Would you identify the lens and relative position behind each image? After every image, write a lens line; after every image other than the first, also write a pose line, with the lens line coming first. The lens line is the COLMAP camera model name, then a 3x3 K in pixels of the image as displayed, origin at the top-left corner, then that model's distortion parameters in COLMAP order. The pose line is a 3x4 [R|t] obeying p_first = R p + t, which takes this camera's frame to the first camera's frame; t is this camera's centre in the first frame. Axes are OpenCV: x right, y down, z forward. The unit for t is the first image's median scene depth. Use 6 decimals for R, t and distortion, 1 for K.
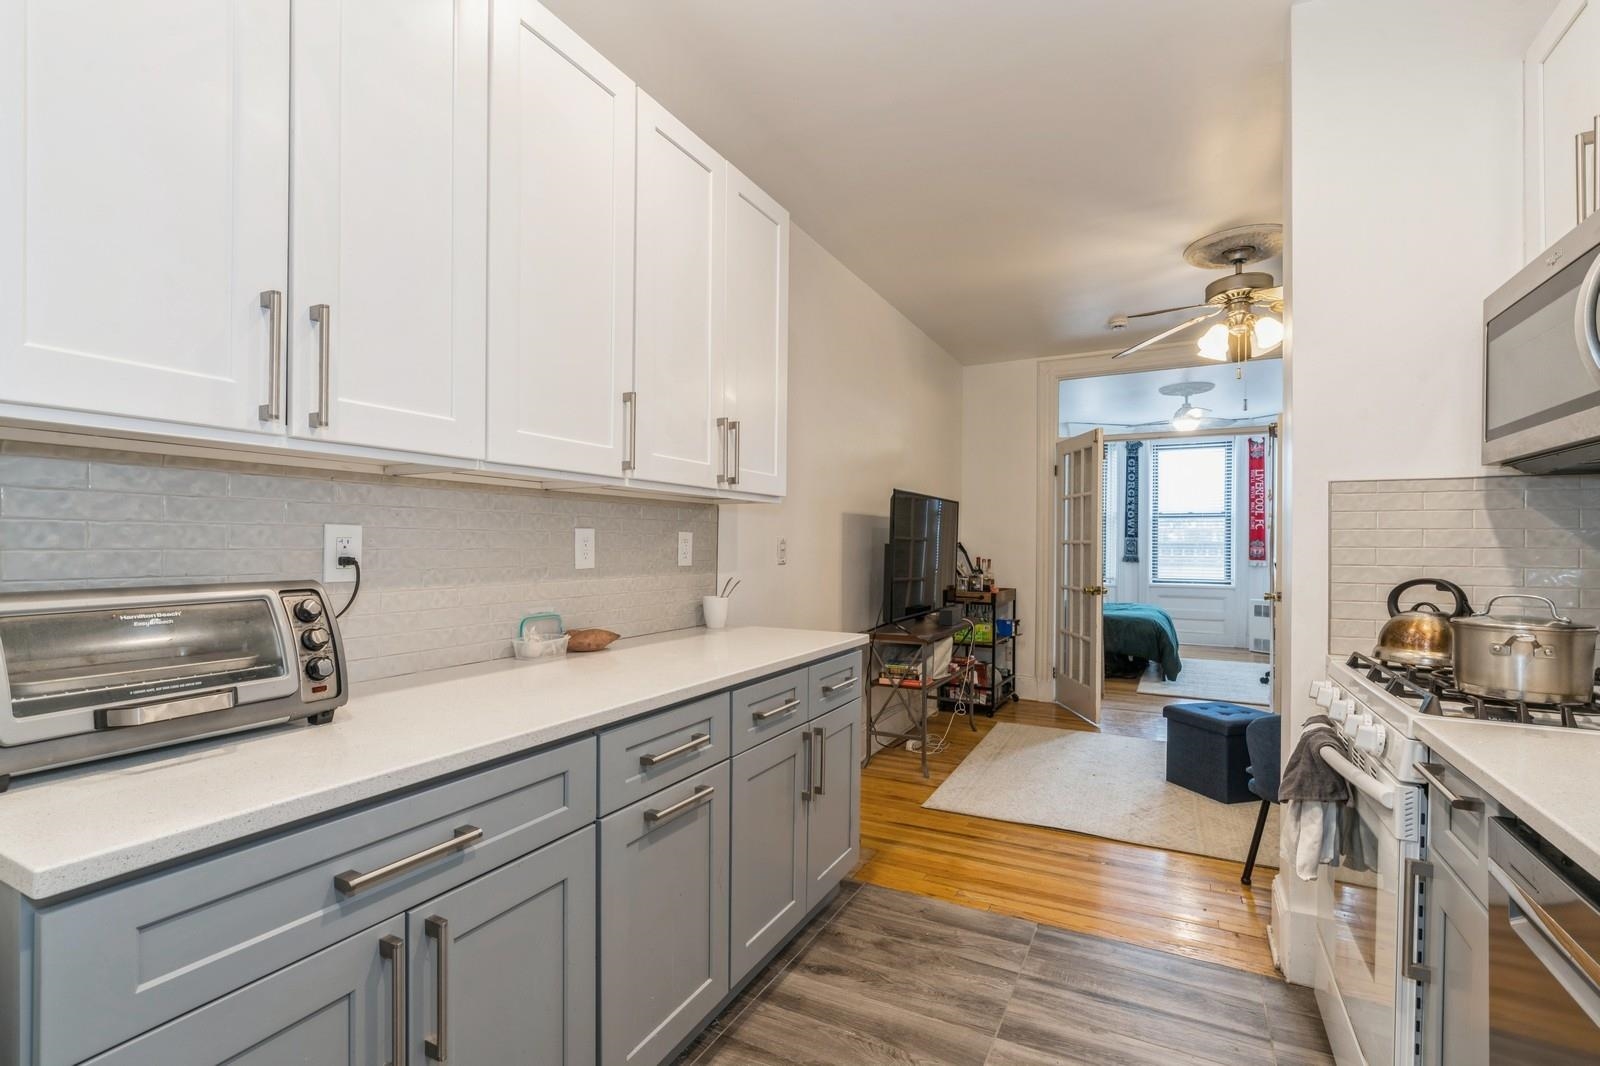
lens RADIAL K [[723.5, 0, 798.4], [0, 723.5, 547.8], [0, 0, 1]] dist [-0.009619, 0.000694]
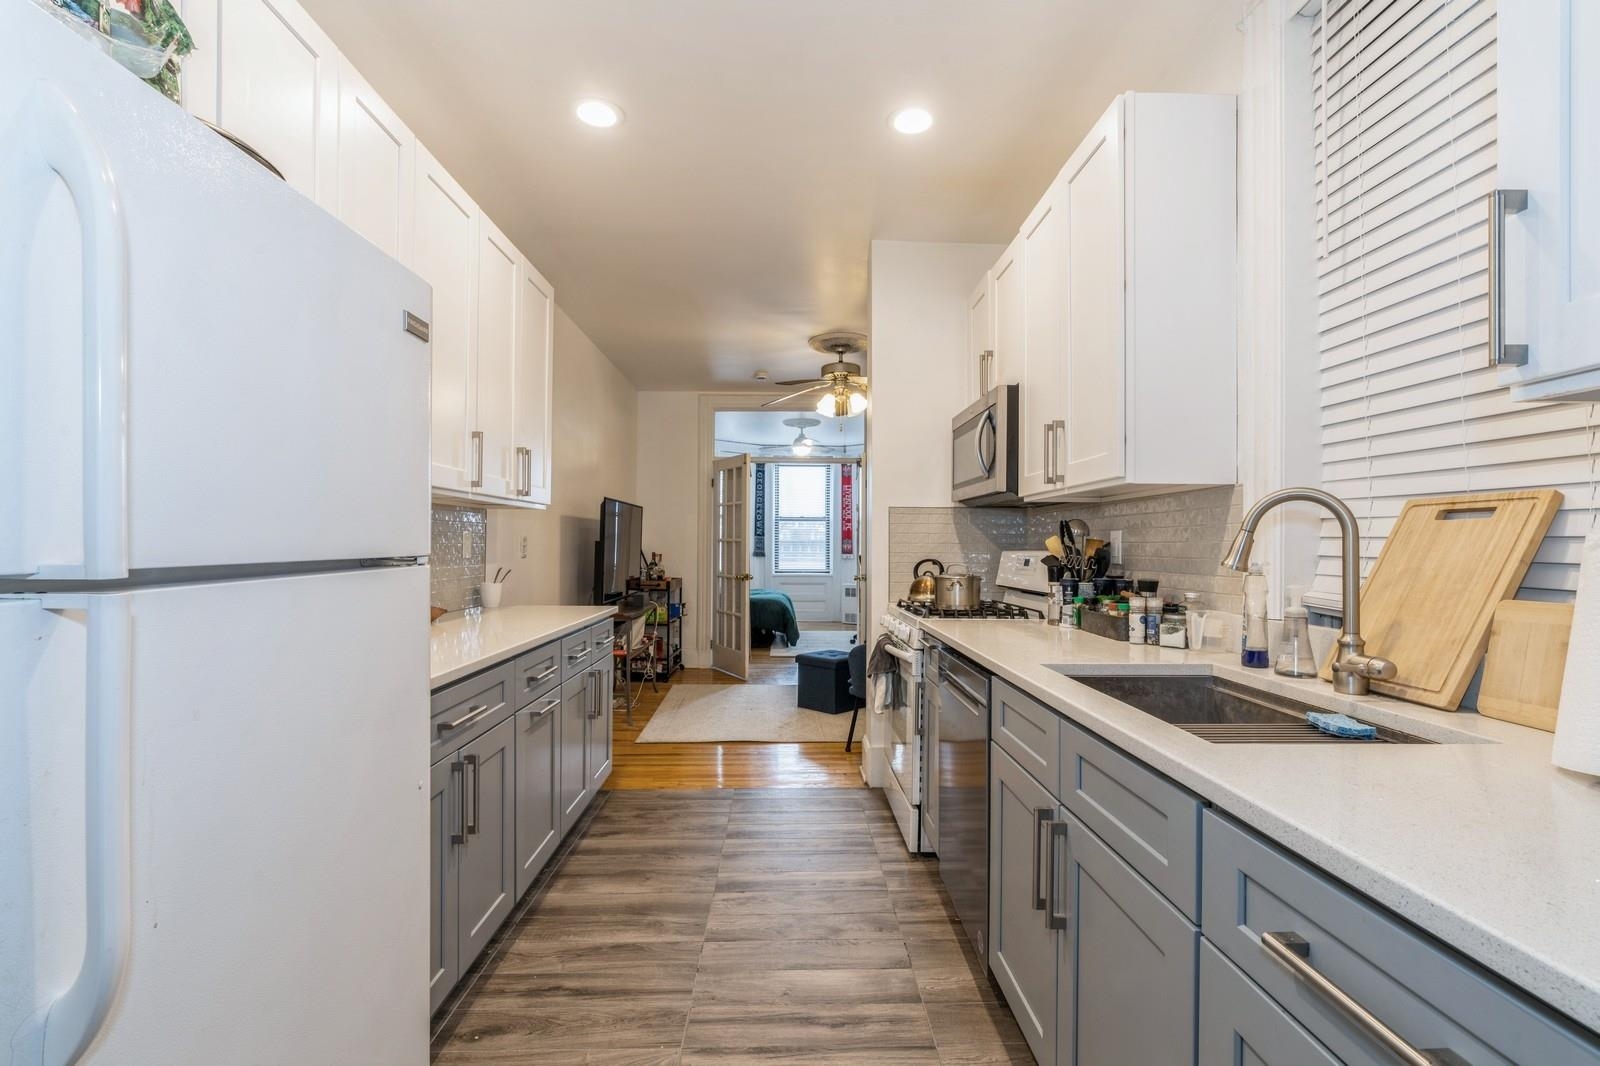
lens RADIAL K [[722.2, 0, 804.4], [0, 722.2, 544.8], [0, 0, 1]] dist [-0.001696, -0.000052]
pose [[0.871179, -0.000708, 0.490965, -0.147716], [0.001202, 0.999999, -0.000692, 0.001899], [-0.490964, 0.001193, 0.871179, -0.207929]]
